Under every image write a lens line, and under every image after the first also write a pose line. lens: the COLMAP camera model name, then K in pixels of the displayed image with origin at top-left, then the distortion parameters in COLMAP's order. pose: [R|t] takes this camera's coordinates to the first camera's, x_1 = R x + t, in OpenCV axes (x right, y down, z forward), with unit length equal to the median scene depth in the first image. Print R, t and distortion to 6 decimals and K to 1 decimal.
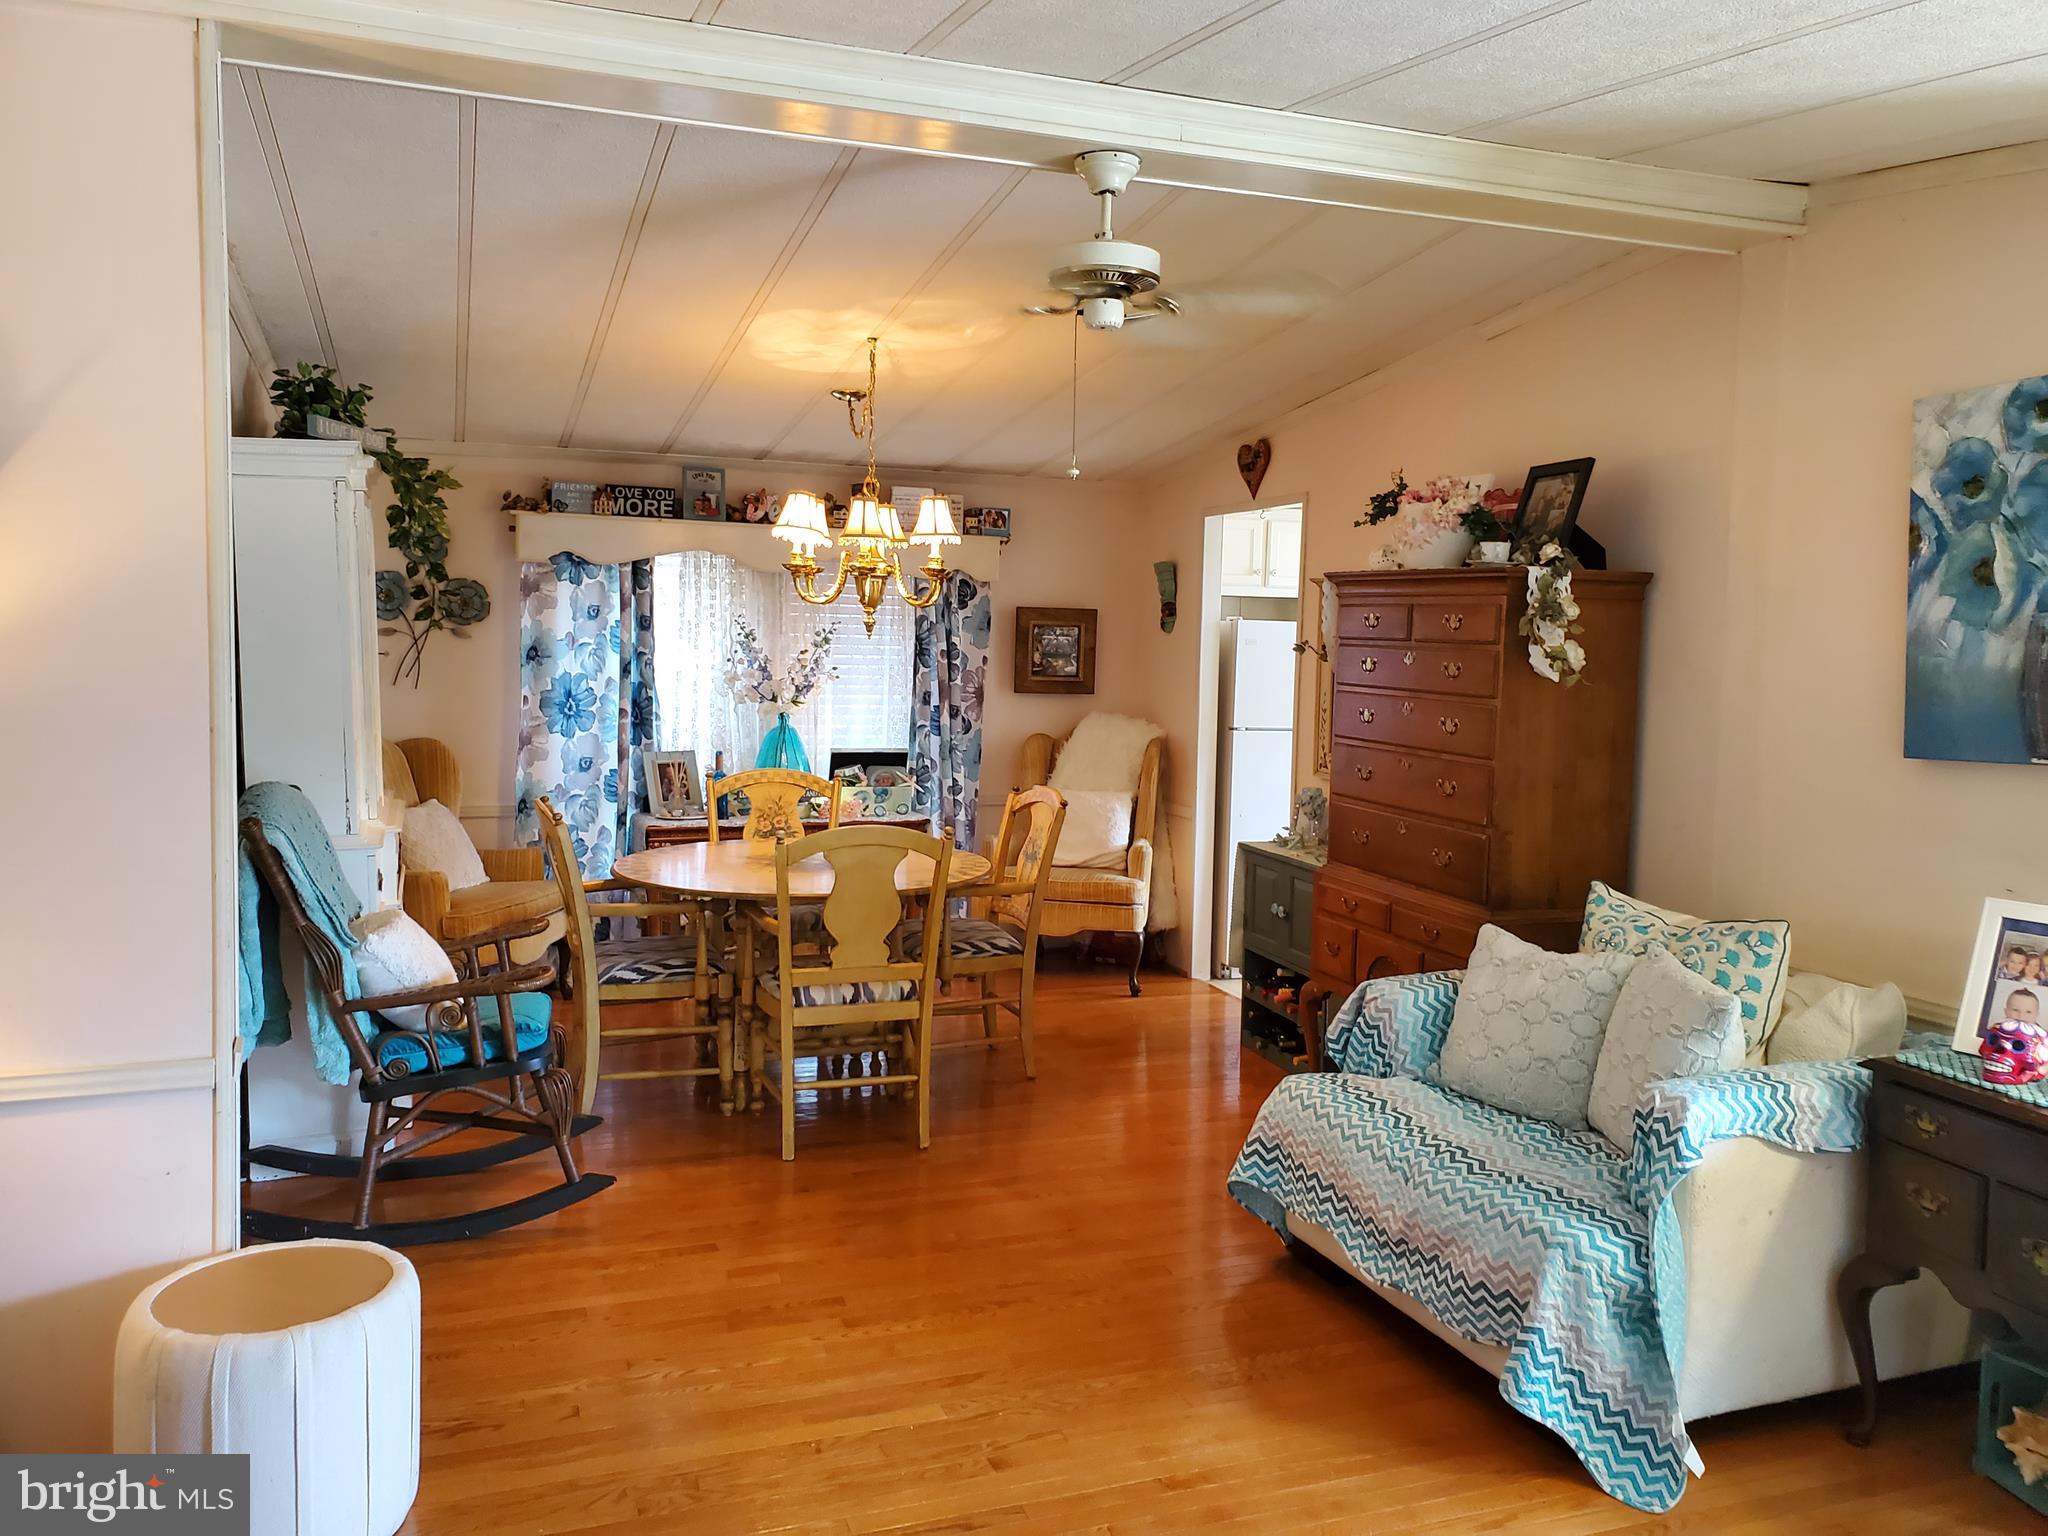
lens RADIAL K [[1553.9, 0, 1023.4], [0, 1553.9, 767.9], [0, 0, 1]] dist [0.003123, -0.003213]
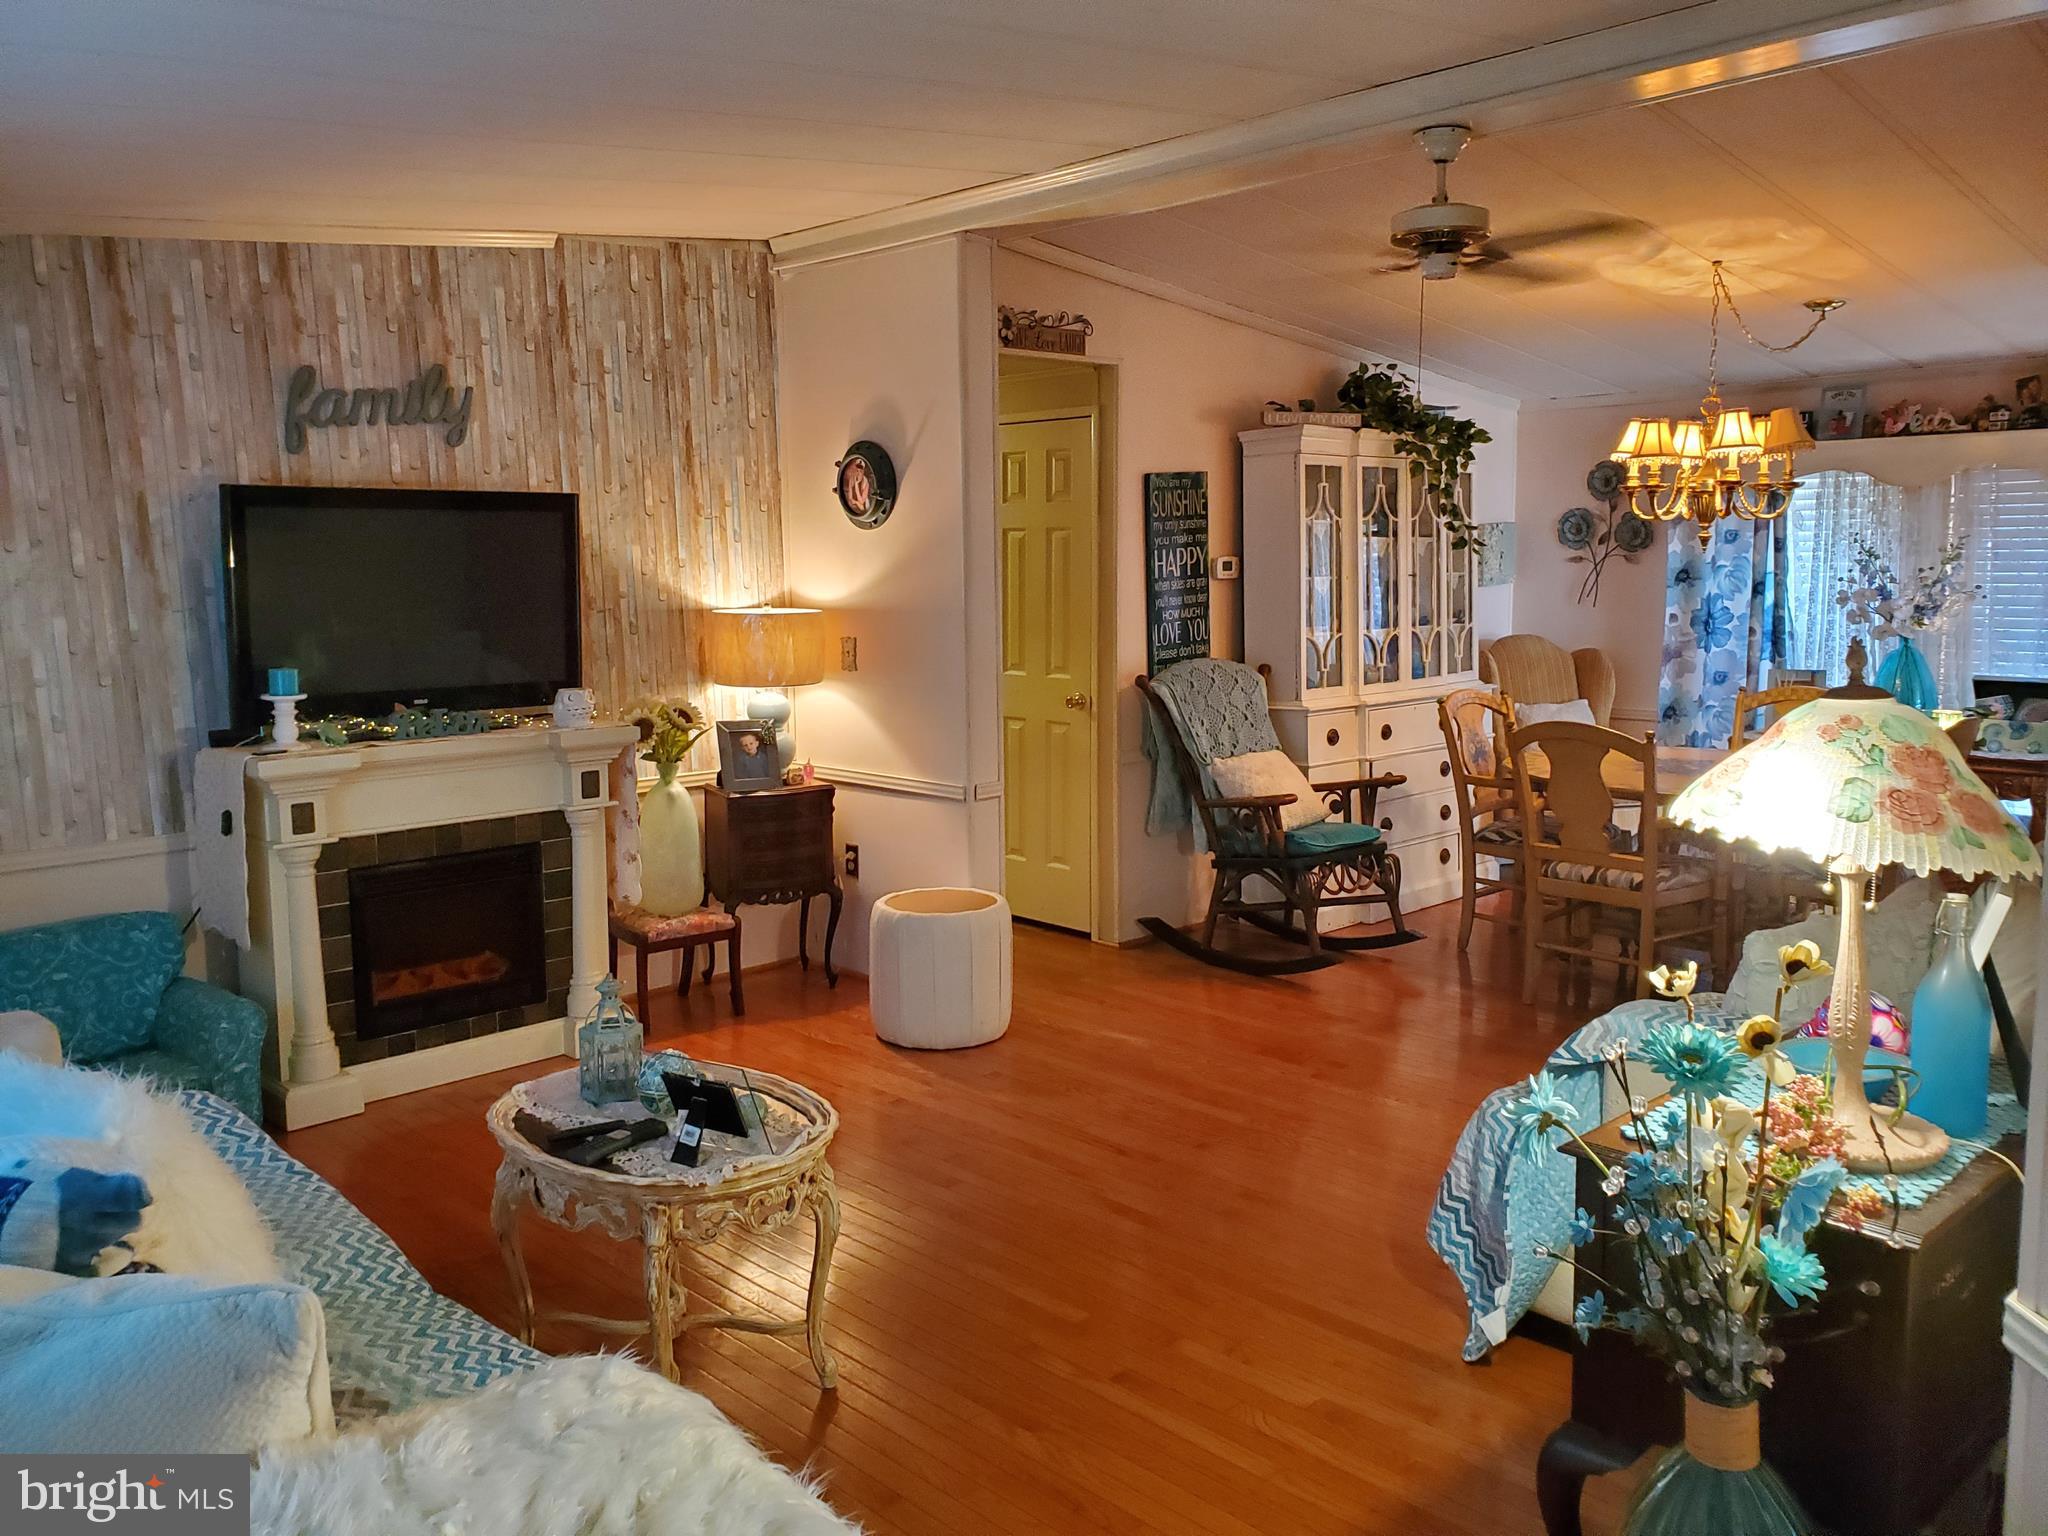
lens RADIAL K [[1553.9, 0, 1024.5], [0, 1553.9, 764.5], [0, 0, 1]] dist [0.003123, -0.003213]
pose [[0.408847, 0.093623, -0.907788, 0.510652], [-0.056096, 0.995421, 0.077396, 0.001061], [0.910877, 0.019280, 0.412227, 0.113566]]
